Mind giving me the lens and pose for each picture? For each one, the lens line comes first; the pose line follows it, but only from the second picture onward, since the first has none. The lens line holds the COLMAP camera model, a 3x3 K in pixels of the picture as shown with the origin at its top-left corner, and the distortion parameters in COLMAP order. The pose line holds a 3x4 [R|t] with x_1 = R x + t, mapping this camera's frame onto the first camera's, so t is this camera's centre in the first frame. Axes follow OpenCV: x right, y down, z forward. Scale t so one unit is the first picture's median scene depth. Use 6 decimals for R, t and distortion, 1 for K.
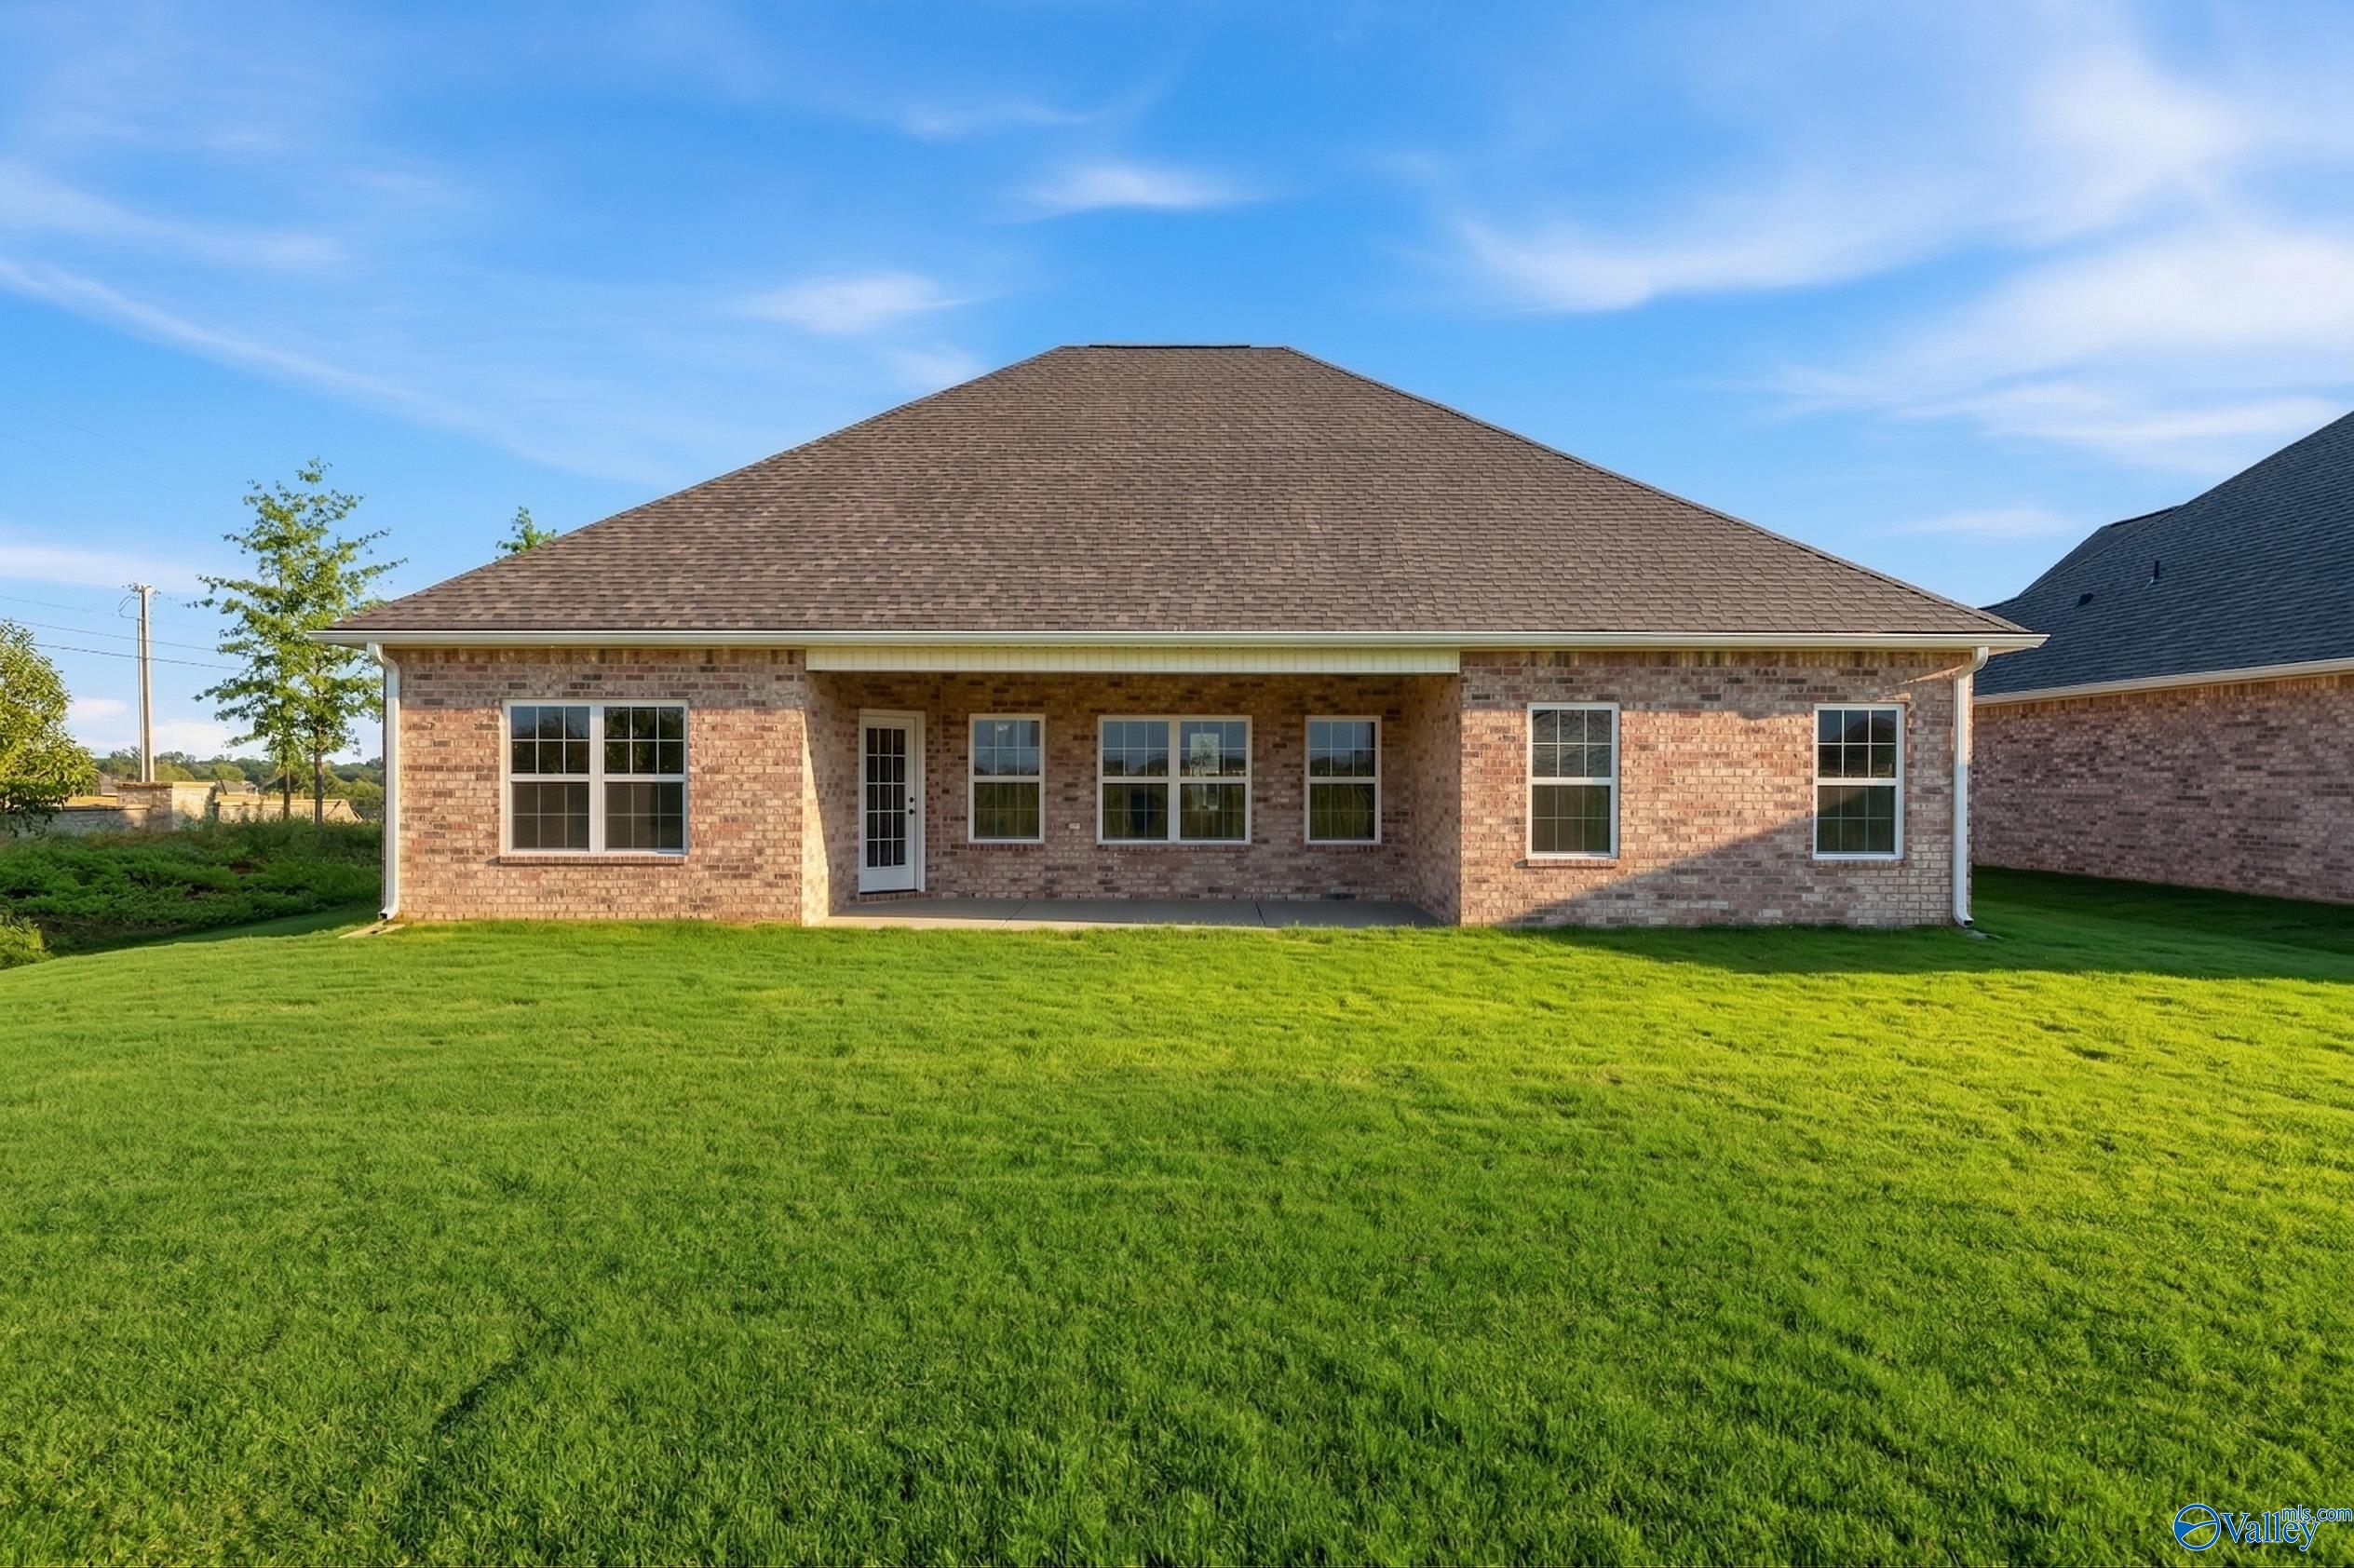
lens RADIAL K [[1357.2, 0, 1176.3], [0, 1357.2, 774.2], [0, 0, 1]] dist [0.003501, 0.000244]
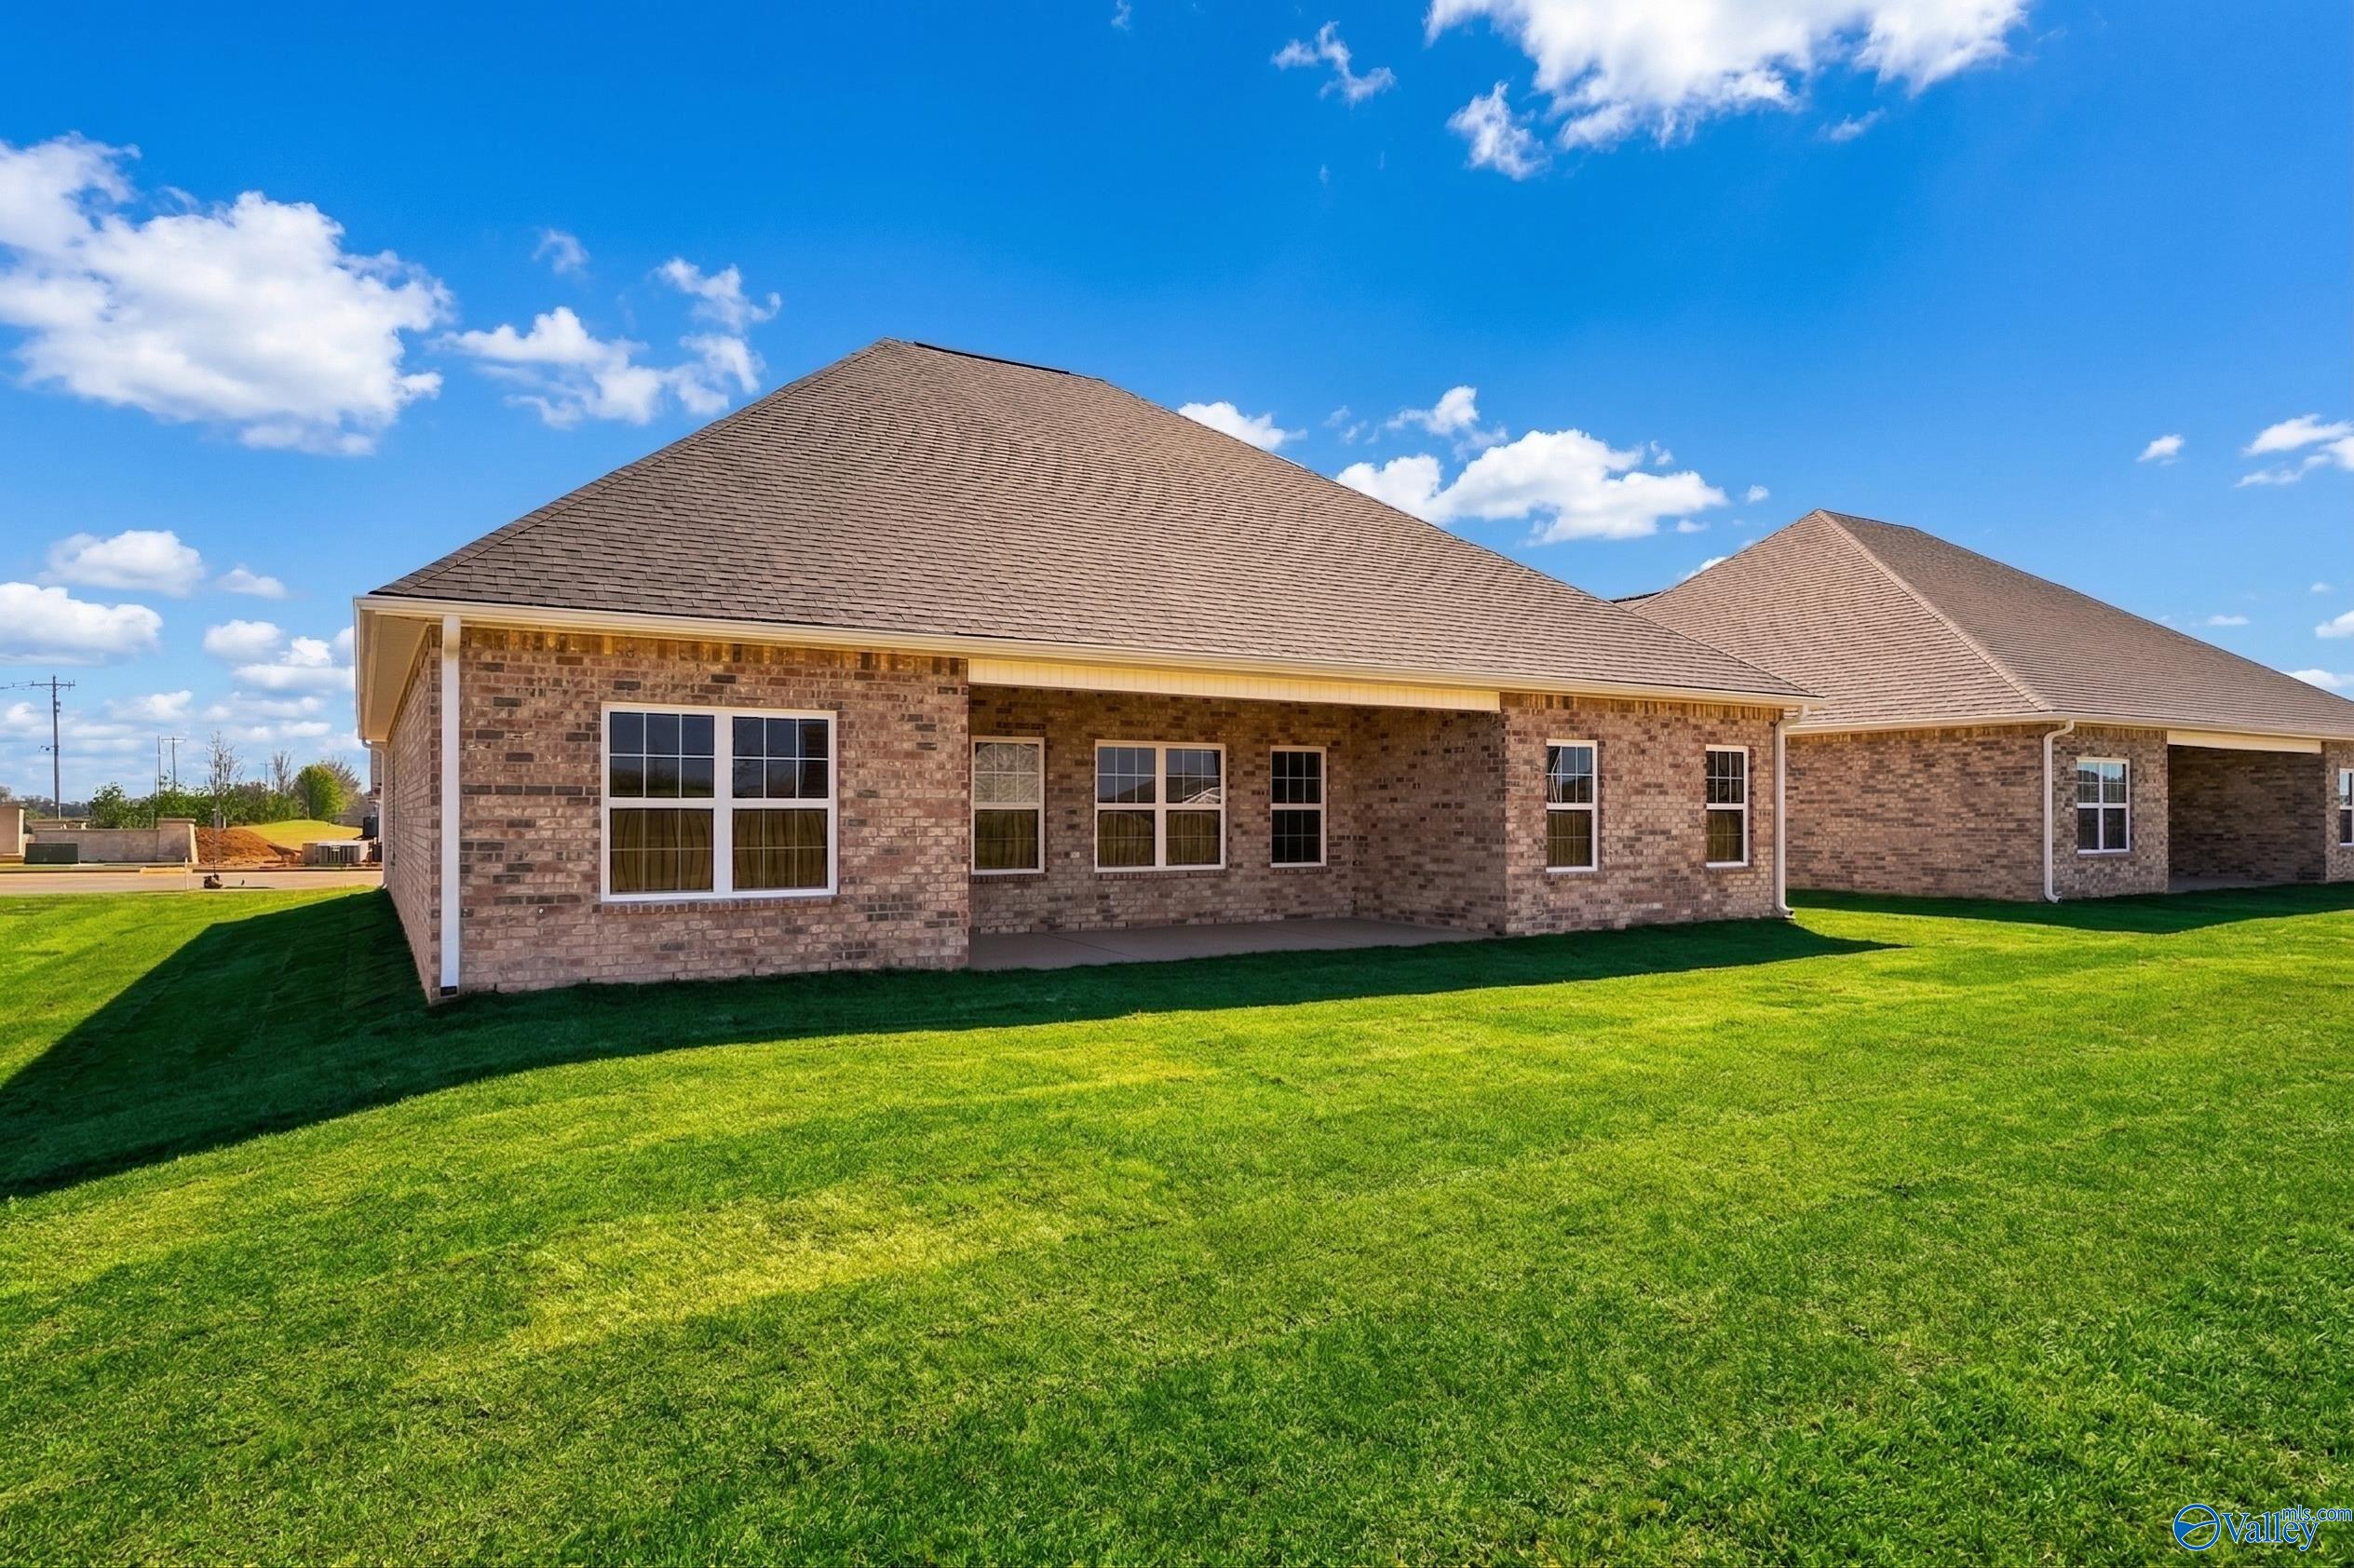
lens RADIAL K [[1357.2, 0, 1173.3], [0, 1357.2, 796.5], [0, 0, 1]] dist [0.003501, 0.000244]
pose [[0.856200, 0.003050, 0.516635, -0.614900], [-0.000311, 0.999985, -0.005388, 0.002882], [-0.516644, 0.004453, 0.856189, 0.167690]]
